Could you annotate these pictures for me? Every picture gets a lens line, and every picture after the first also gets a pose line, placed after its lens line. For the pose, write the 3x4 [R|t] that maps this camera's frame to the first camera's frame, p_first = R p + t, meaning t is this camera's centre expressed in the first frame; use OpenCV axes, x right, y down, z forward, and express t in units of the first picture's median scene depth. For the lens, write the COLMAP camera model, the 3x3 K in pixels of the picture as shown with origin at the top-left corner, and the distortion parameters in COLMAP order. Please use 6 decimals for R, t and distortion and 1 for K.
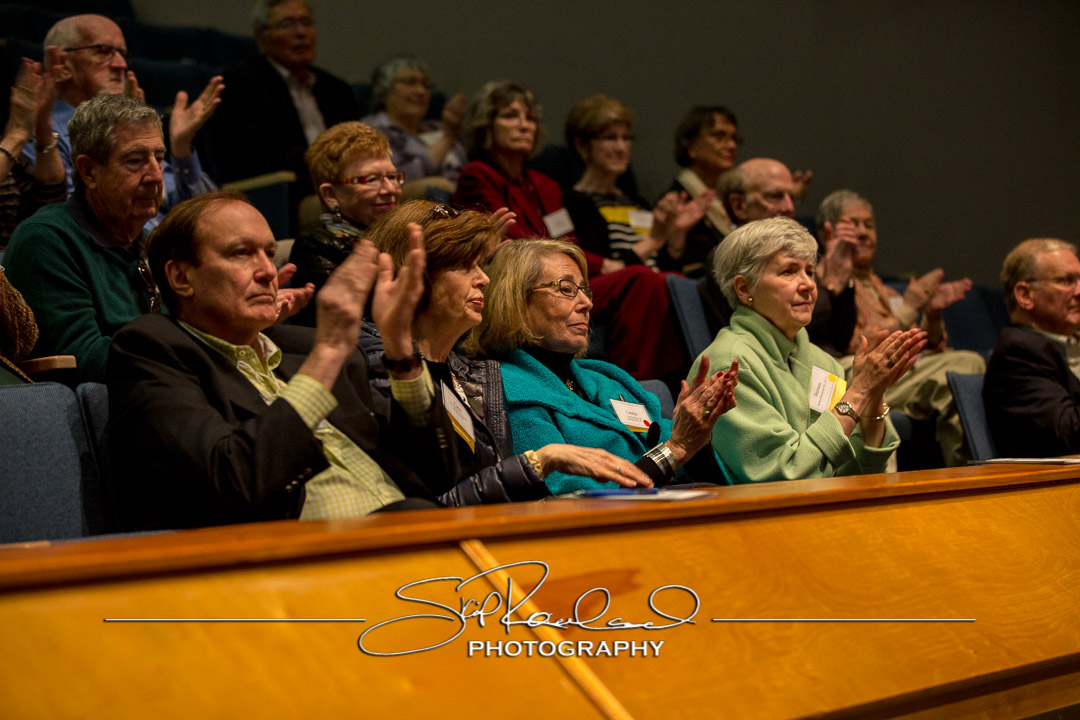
lens RADIAL K [[2836.0, 0, 540.0], [0, 2836.0, 360.0], [0, 0, 1]] dist [-0.107878, -0.335439]
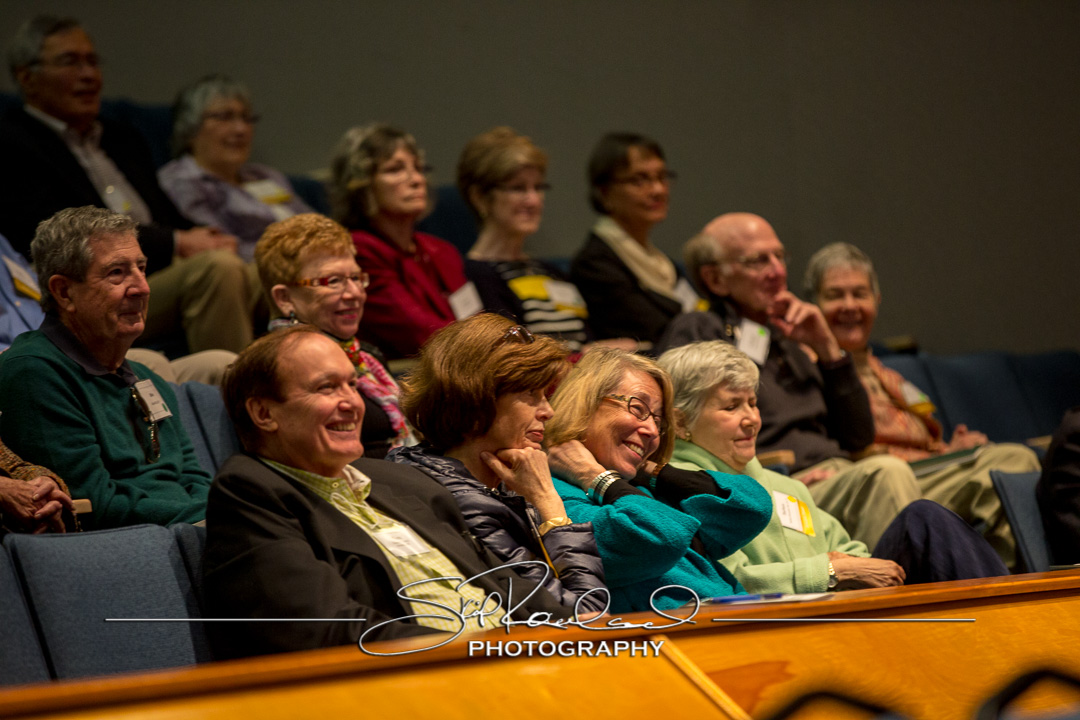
lens RADIAL K [[6195.4, 0, 540.0], [0, 6195.4, 360.0], [0, 0, 1]] dist [3.251342, 3.910688]
pose [[0.993250, -0.044495, 0.107117, -0.248963], [0.046321, 0.998820, -0.014622, -0.010278], [-0.106340, 0.019485, 0.994139, -1.122541]]
